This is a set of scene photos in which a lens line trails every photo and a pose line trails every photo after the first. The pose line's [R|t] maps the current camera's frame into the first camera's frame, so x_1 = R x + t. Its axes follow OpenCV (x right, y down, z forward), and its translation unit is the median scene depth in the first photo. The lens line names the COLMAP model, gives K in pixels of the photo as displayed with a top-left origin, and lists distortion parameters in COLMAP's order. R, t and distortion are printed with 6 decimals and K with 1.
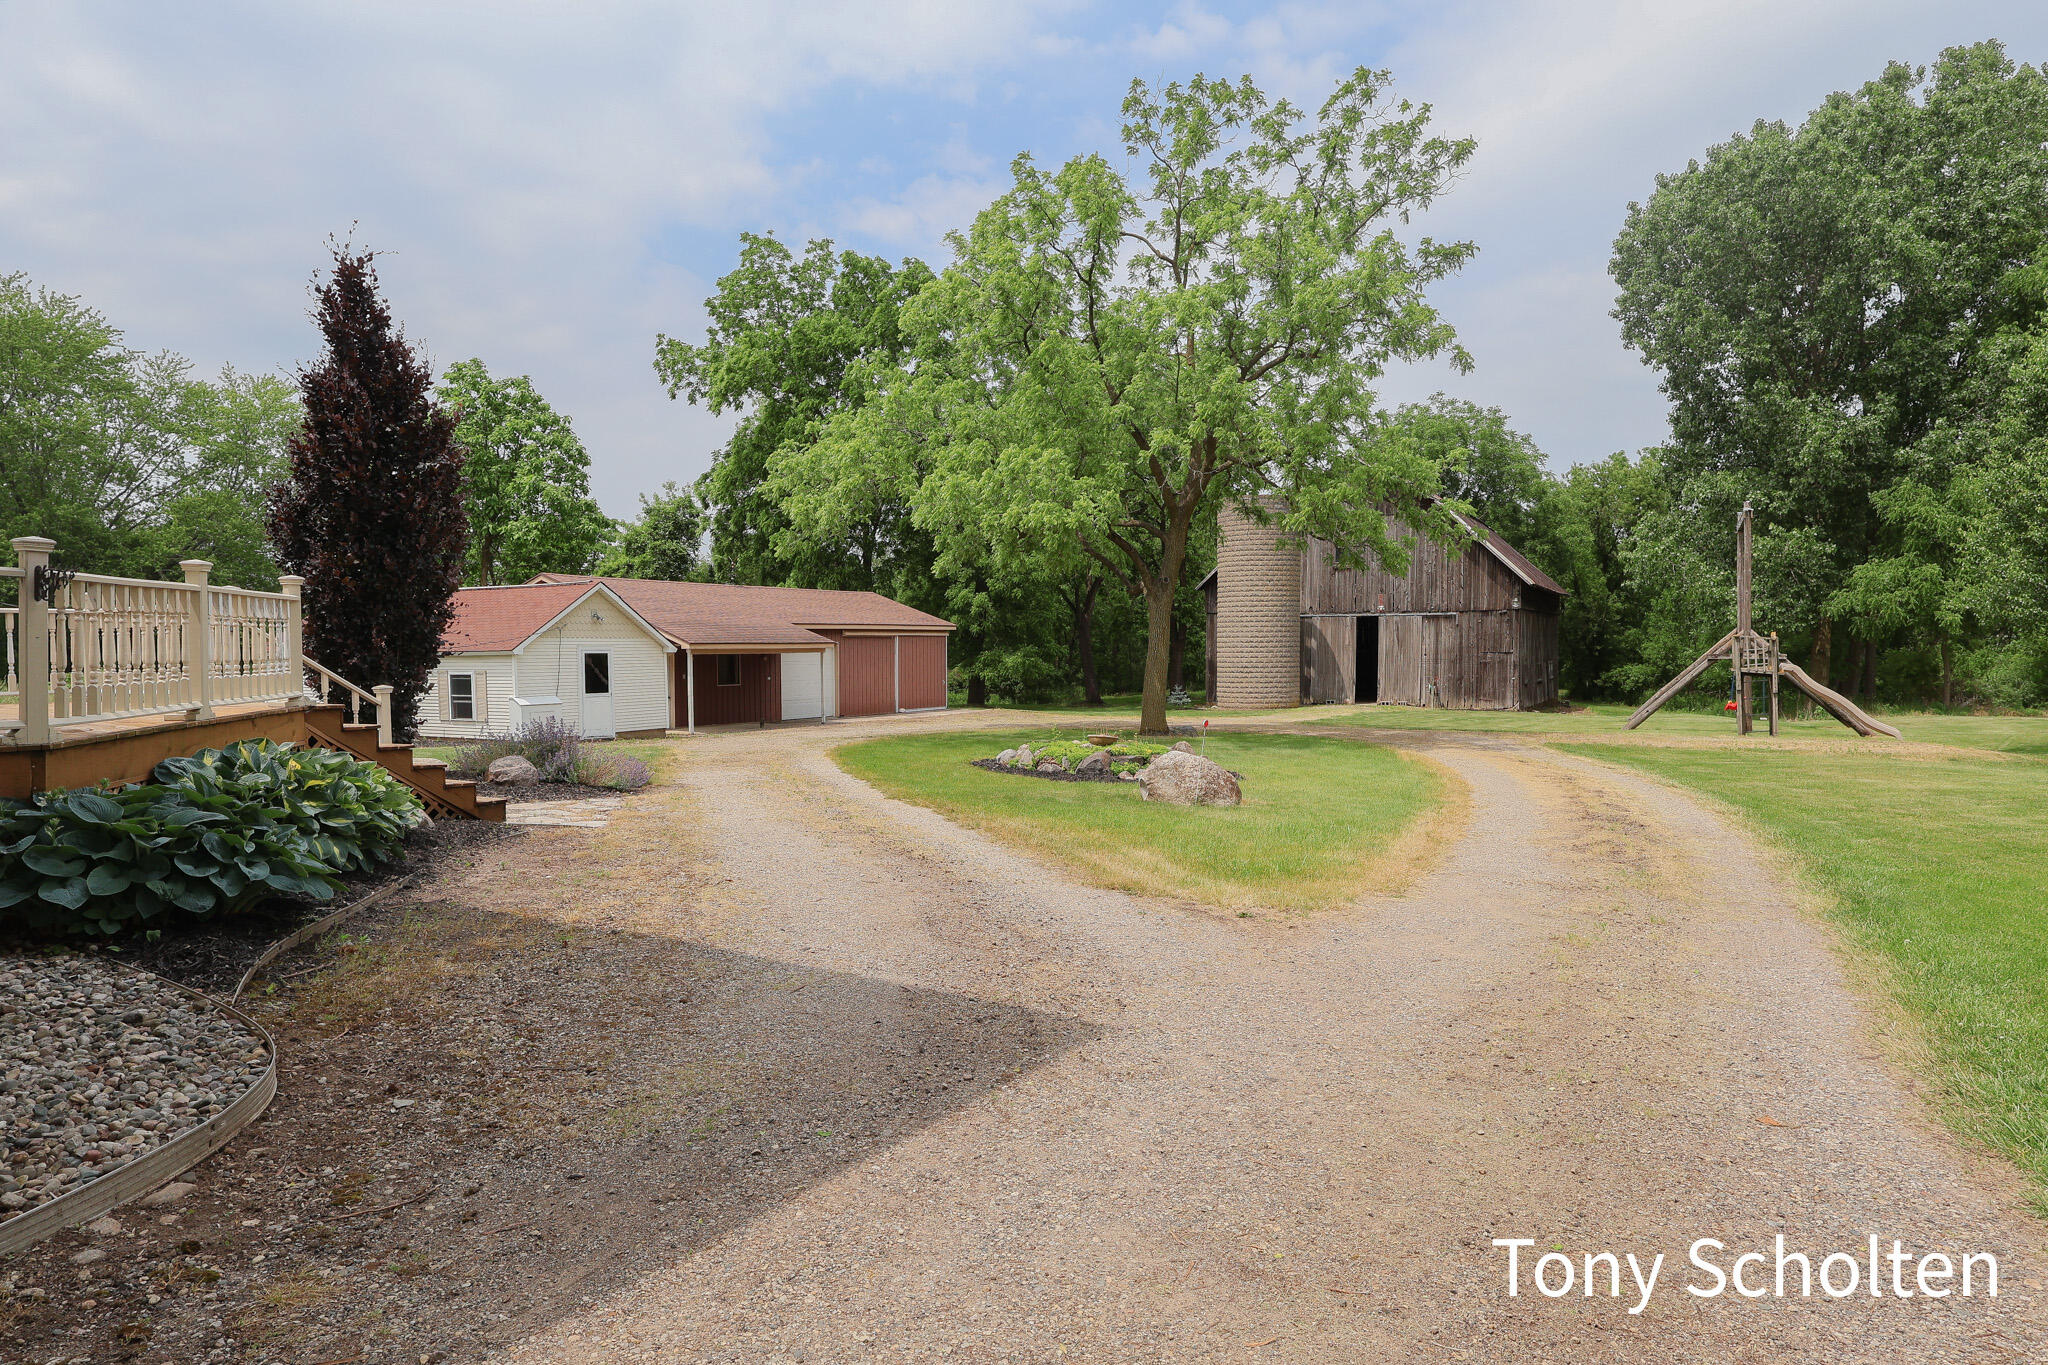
lens RADIAL K [[1210.3, 0, 1024.0], [0, 1210.3, 682.5], [0, 0, 1]] dist [-0.000913, -0.000838]
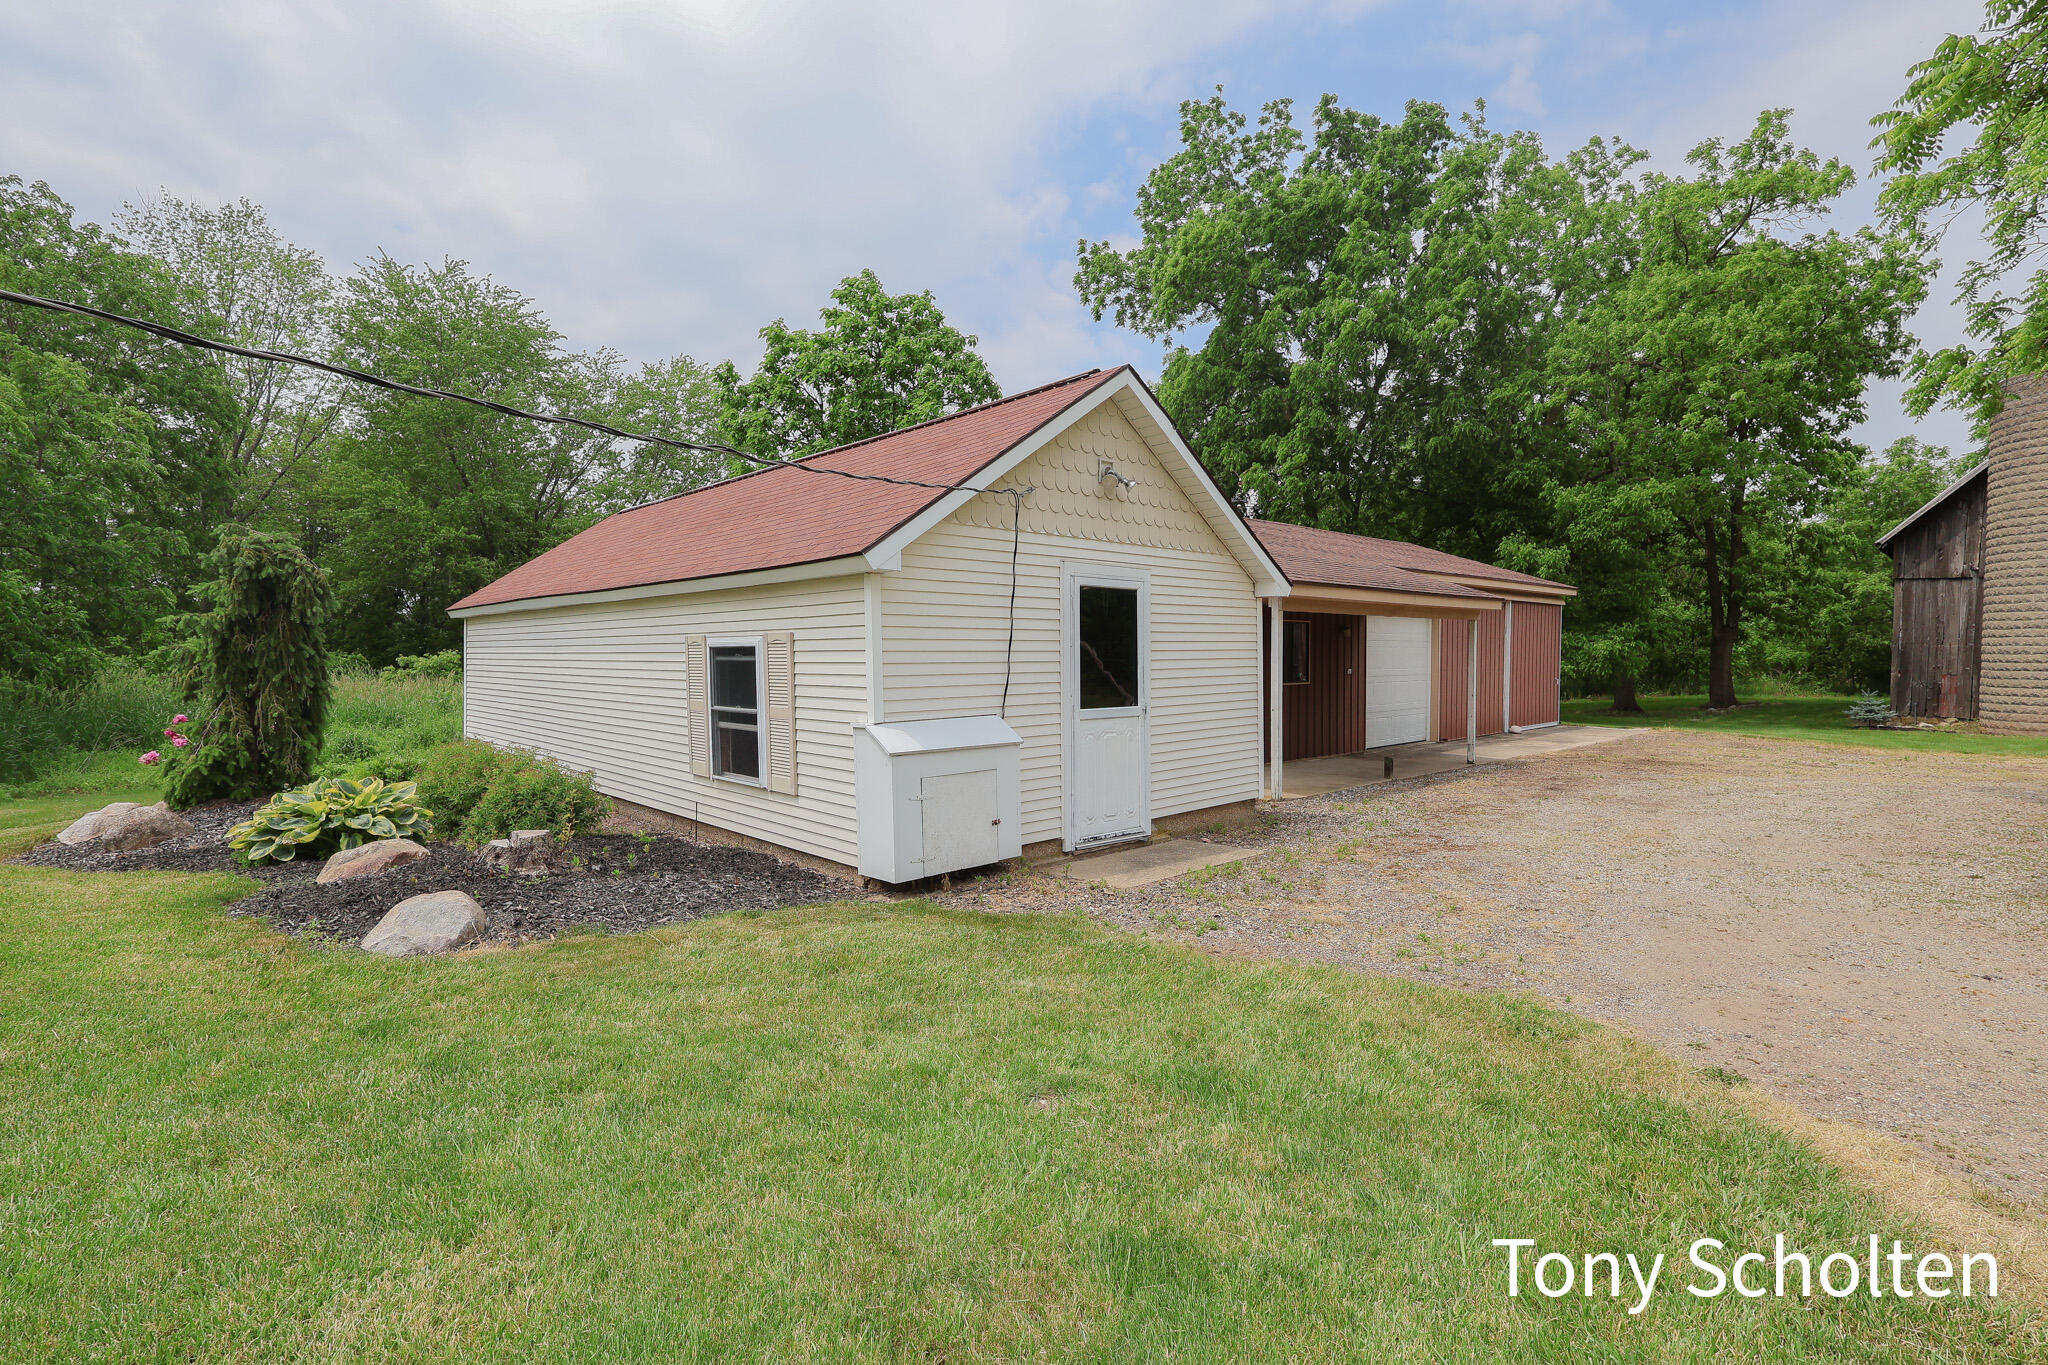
lens RADIAL K [[952.5, 0, 1024.0], [0, 952.5, 682.5], [0, 0, 1]] dist [-0.000493, -0.000093]
pose [[0.958909, 0.011846, -0.283466, -0.197175], [-0.010219, 0.999922, 0.007217, 0.000337], [0.283530, -0.004024, 0.958955, 0.485815]]
